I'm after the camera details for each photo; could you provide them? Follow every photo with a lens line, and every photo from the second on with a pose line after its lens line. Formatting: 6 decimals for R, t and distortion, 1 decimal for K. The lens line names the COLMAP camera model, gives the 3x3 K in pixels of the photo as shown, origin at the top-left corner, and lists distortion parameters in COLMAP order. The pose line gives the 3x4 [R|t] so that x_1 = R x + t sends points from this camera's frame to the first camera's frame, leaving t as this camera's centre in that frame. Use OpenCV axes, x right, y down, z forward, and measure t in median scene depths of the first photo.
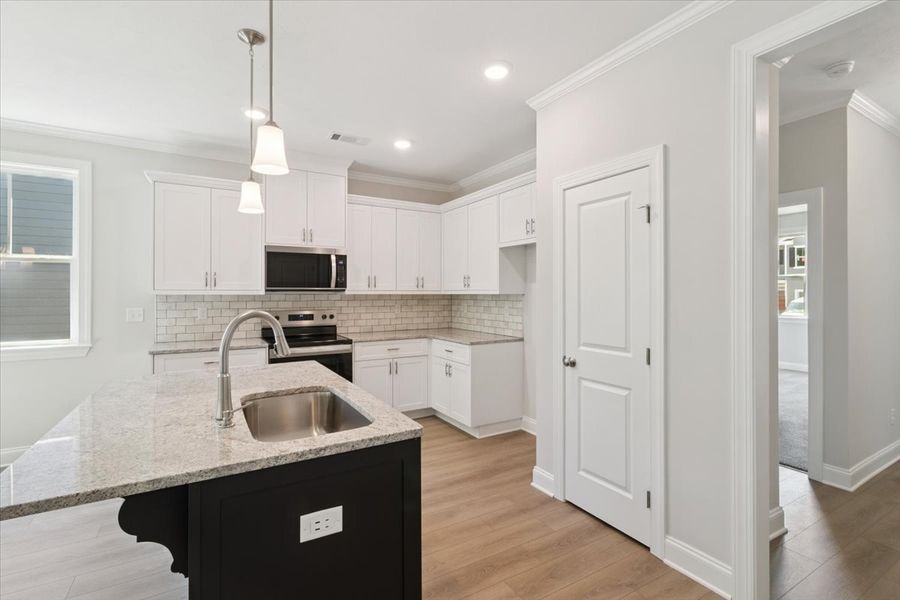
lens RADIAL K [[413.0, 0, 452.1], [0, 413.0, 291.8], [0, 0, 1]] dist [0.002025, 0.000156]
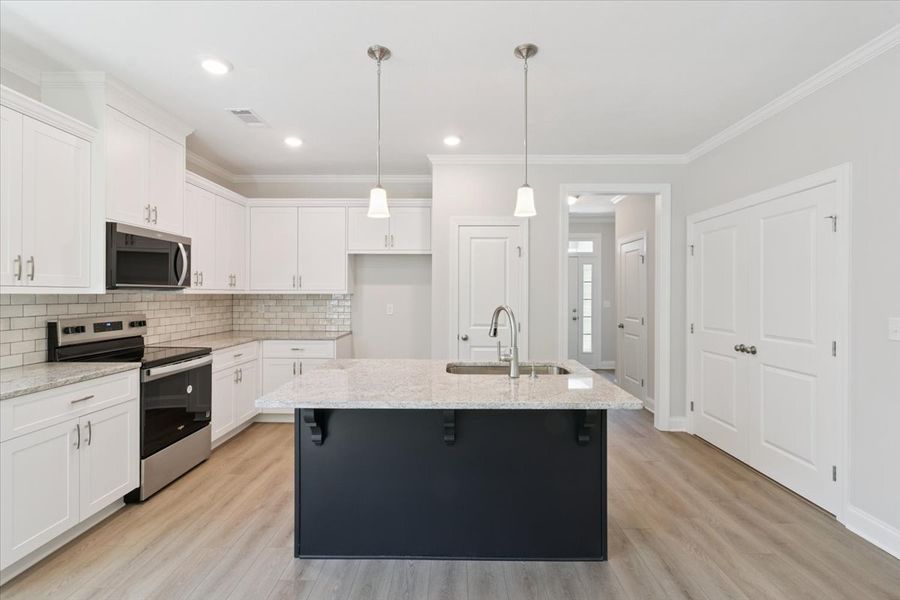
lens RADIAL K [[413.0, 0, 445.1], [0, 413.0, 296.7], [0, 0, 1]] dist [0.002025, 0.000156]
pose [[0.529312, -0.003545, 0.848420, -0.808923], [-0.005648, 0.999954, 0.007701, 0.003589], [-0.848409, -0.008868, 0.529268, 0.178518]]
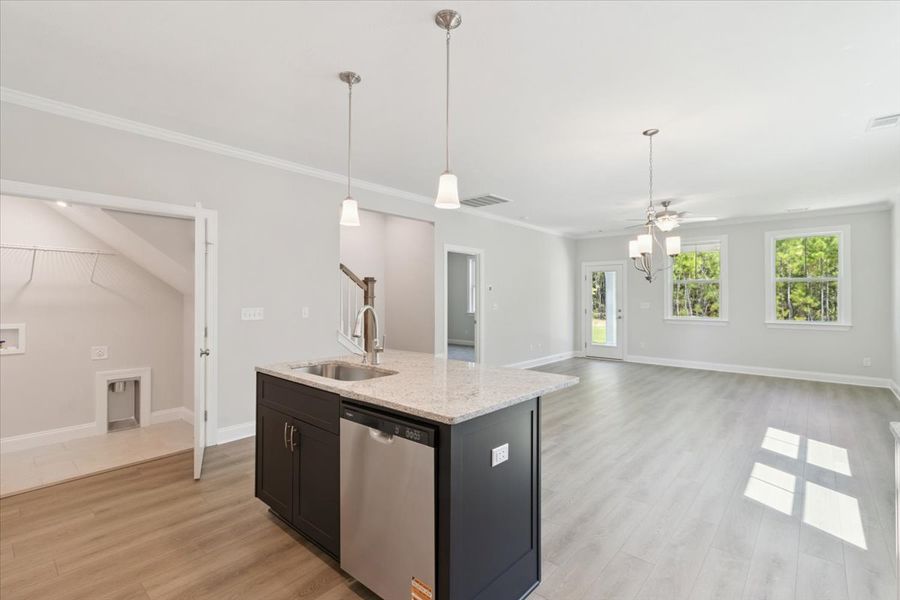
lens RADIAL K [[413.0, 0, 449.6], [0, 413.0, 296.8], [0, 0, 1]] dist [0.002025, 0.000156]
pose [[-0.950238, -0.003170, -0.311509, -0.122090], [-0.001511, 0.999983, -0.005566, 0.010643], [0.311521, -0.004818, -0.950227, 1.161892]]
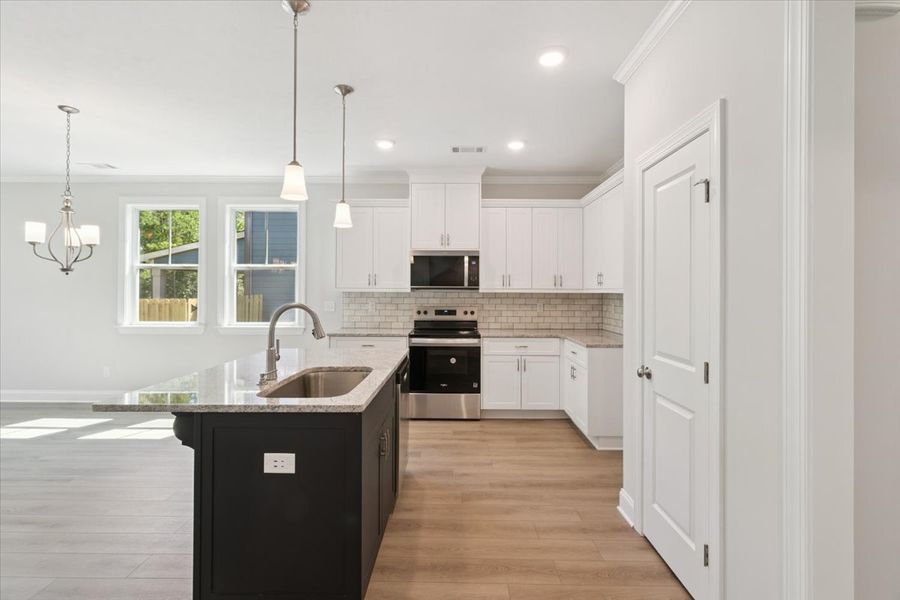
lens RADIAL K [[413.0, 0, 453.9], [0, 413.0, 290.4], [0, 0, 1]] dist [0.002025, 0.000156]
pose [[0.858361, 0.003496, -0.513034, 0.287714], [-0.003838, 0.999993, 0.000392, 0.001023], [0.513031, 0.001632, 0.858368, 0.049899]]
